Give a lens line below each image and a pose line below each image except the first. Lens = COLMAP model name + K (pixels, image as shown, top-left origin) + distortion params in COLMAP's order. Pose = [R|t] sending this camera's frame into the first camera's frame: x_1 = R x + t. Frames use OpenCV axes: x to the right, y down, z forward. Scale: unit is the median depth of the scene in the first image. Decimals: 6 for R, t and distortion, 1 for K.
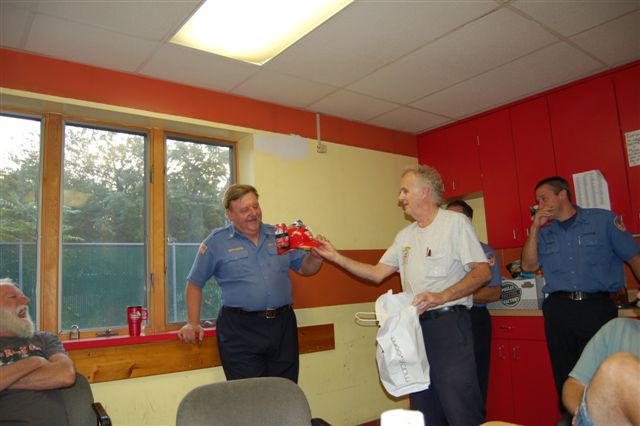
lens RADIAL K [[497.0, 0, 319.6], [0, 497.0, 215.3], [0, 0, 1]] dist [-0.091718, 0.035924]
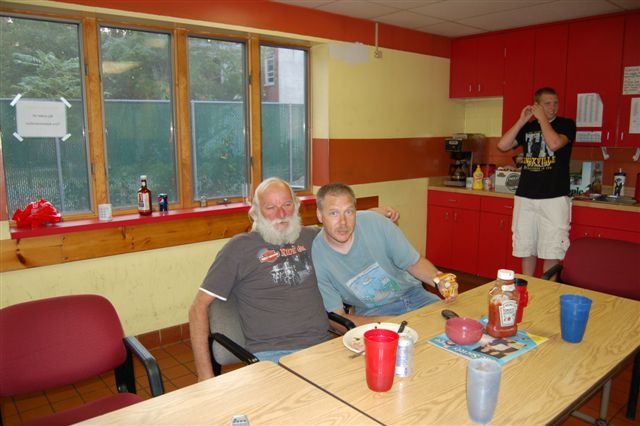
lens RADIAL K [[497.0, 0, 320.7], [0, 497.0, 217.6], [0, 0, 1]] dist [-0.091718, 0.035924]
pose [[0.998096, 0.039454, 0.047411, -0.192597], [-0.051960, 0.952015, 0.301607, -0.119678], [-0.033237, -0.303496, 0.952253, -0.271722]]
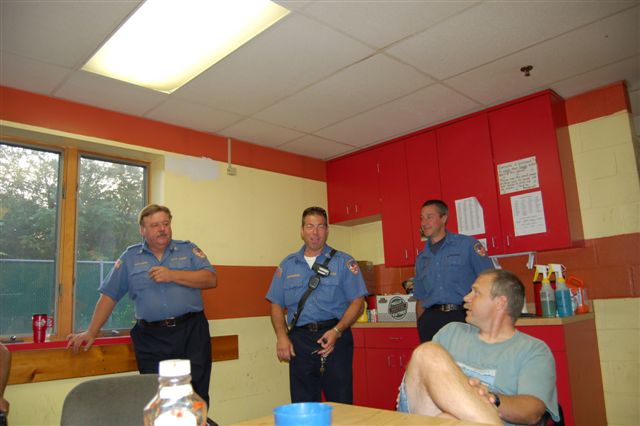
lens RADIAL K [[497.0, 0, 317.7], [0, 497.0, 216.9], [0, 0, 1]] dist [-0.091718, 0.035924]
pose [[0.993390, 0.023010, 0.112454, 0.077738], [-0.018134, 0.998859, -0.044189, 0.009350], [-0.113342, 0.041857, 0.992674, -0.089942]]
